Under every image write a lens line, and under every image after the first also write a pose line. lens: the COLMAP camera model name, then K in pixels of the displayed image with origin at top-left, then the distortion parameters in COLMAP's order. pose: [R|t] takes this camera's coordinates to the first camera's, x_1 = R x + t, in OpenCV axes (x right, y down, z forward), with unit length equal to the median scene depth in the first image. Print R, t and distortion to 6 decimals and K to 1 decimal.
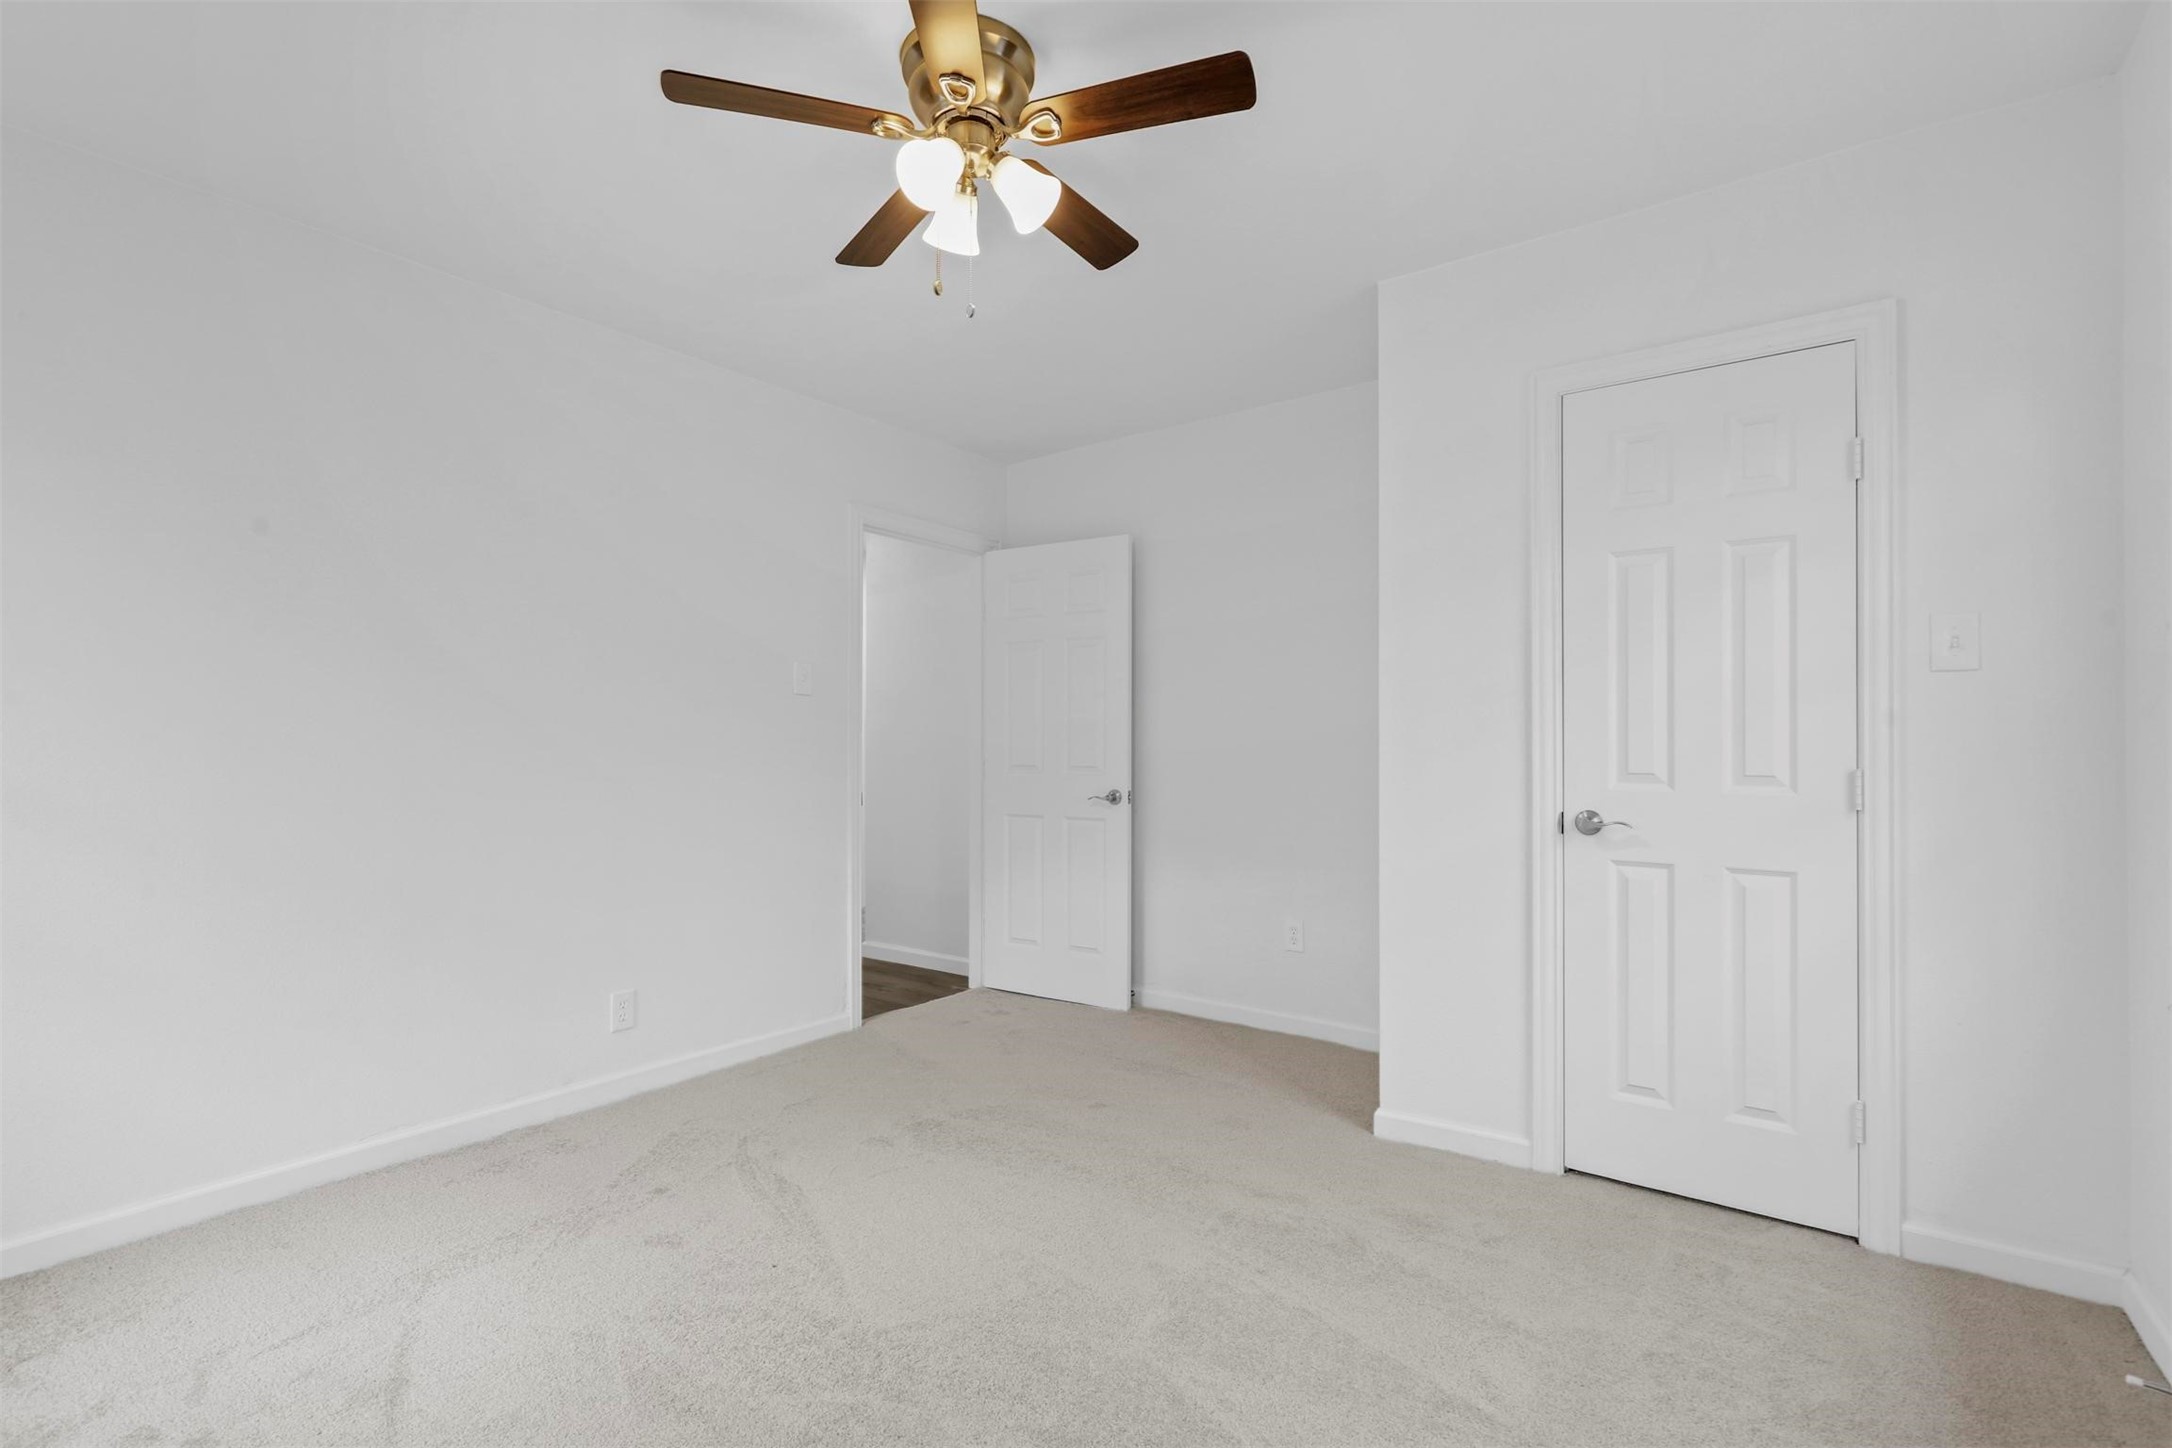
lens RADIAL K [[990.3, 0, 1083.0], [0, 990.3, 729.7], [0, 0, 1]] dist [0.001486, -0.000103]
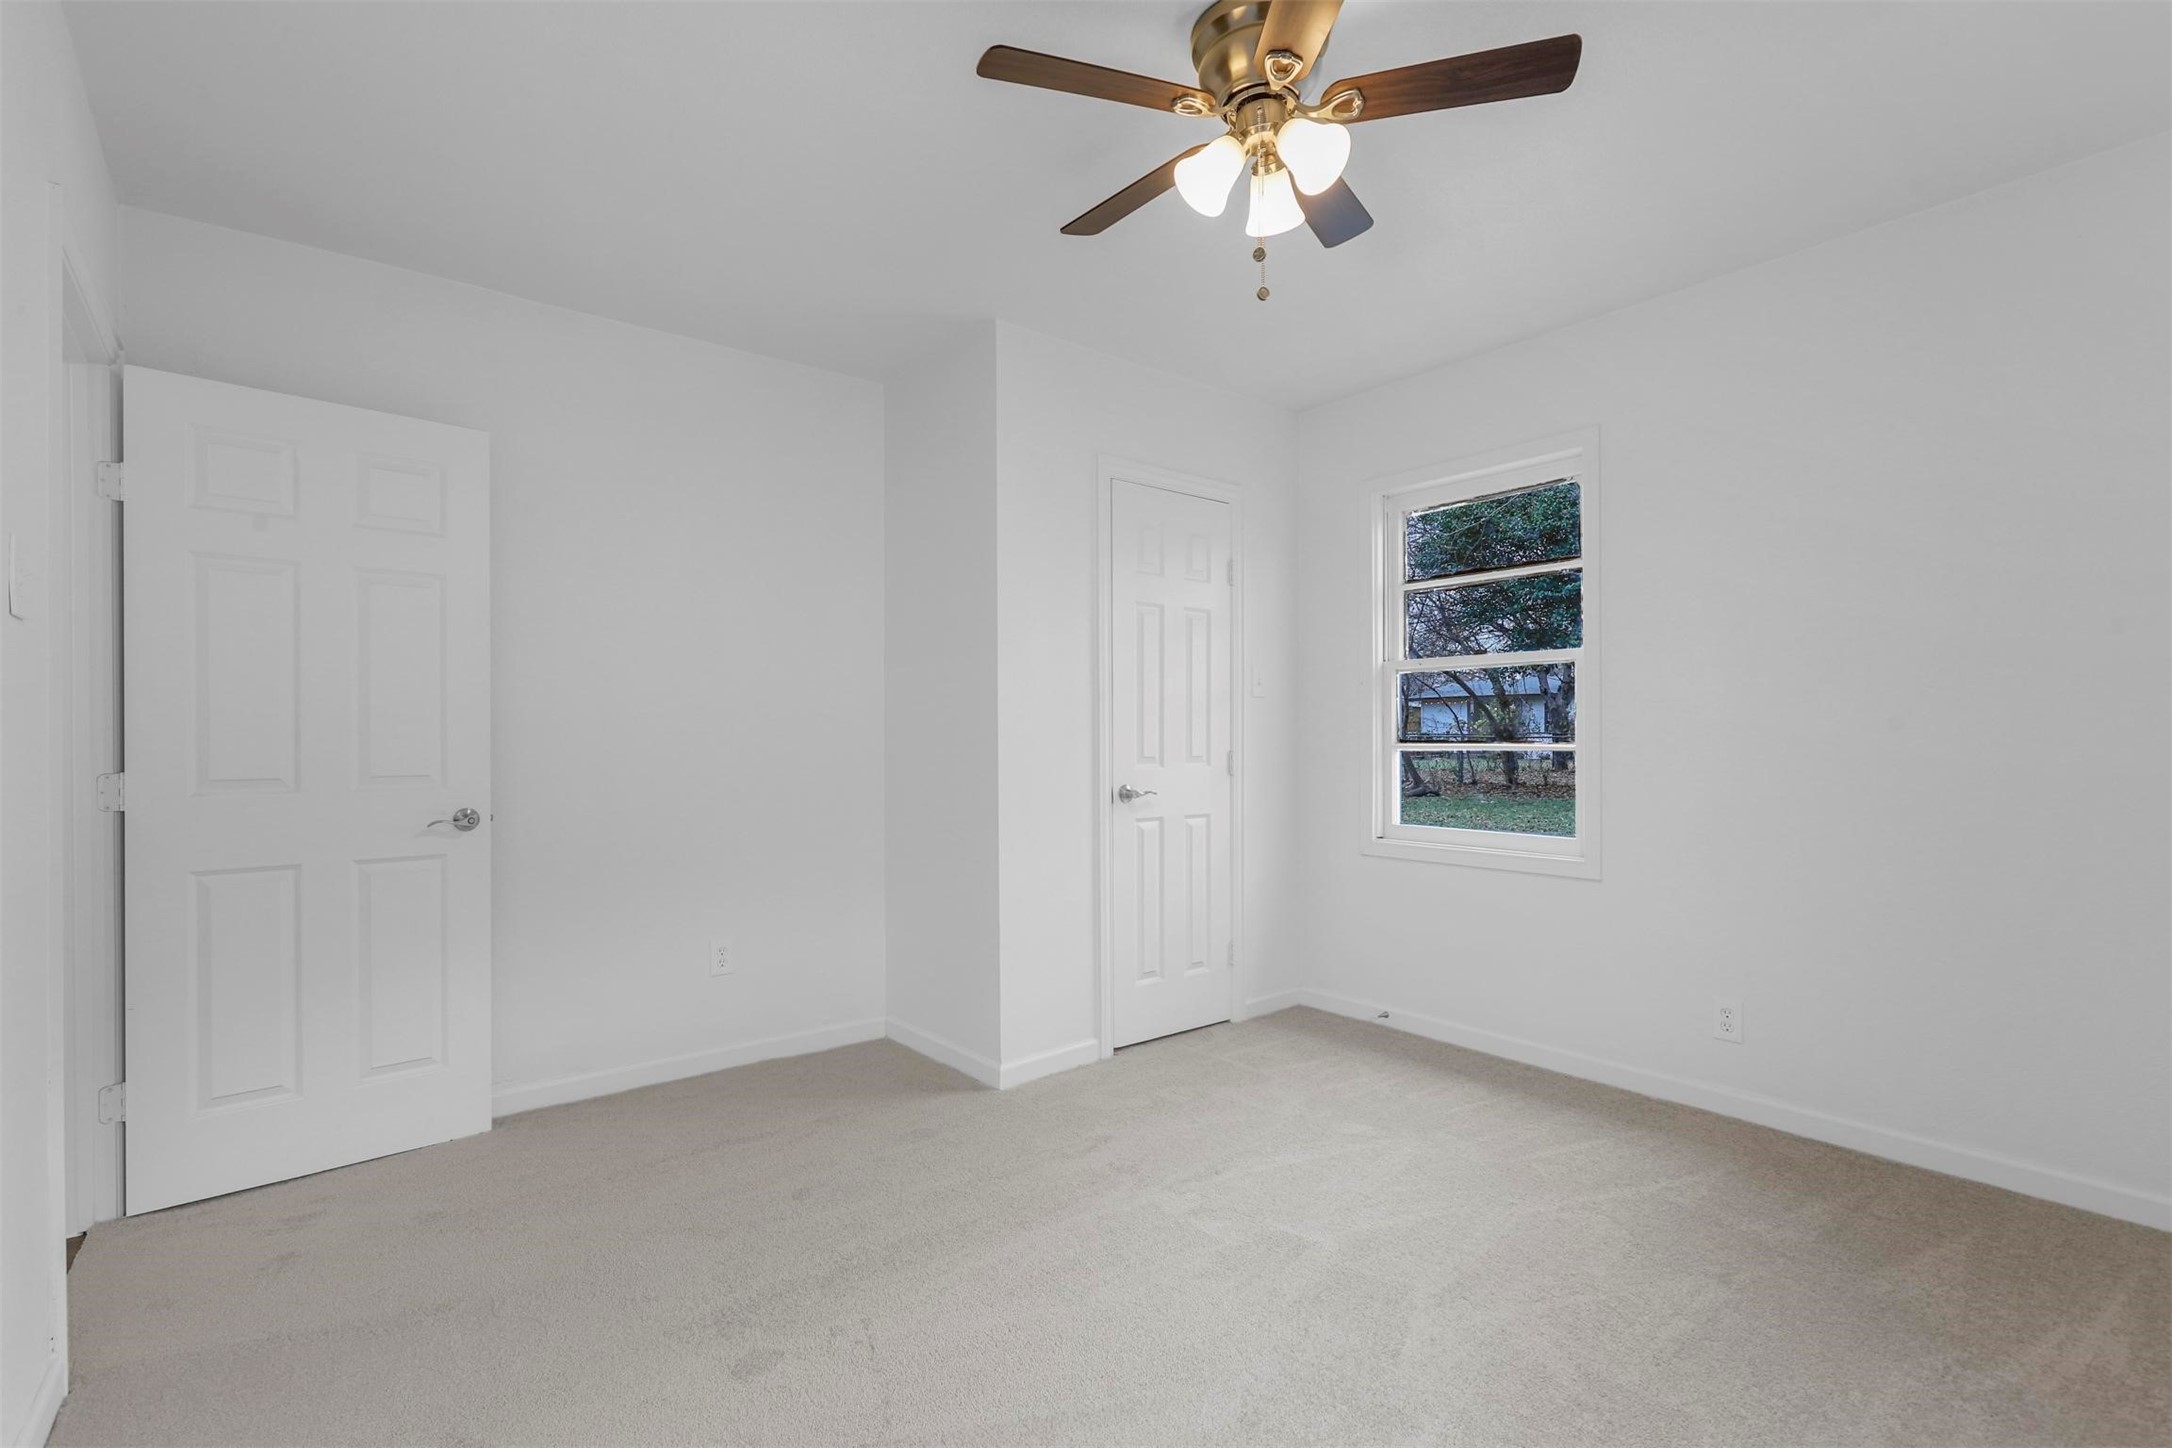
lens RADIAL K [[990.3, 0, 1093.8], [0, 990.3, 729.0], [0, 0, 1]] dist [0.001486, -0.000103]
pose [[0.242548, 0.011508, 0.970071, -0.862269], [-0.007754, 0.999921, -0.009923, 0.017899], [-0.970108, -0.005115, 0.242618, 0.716761]]
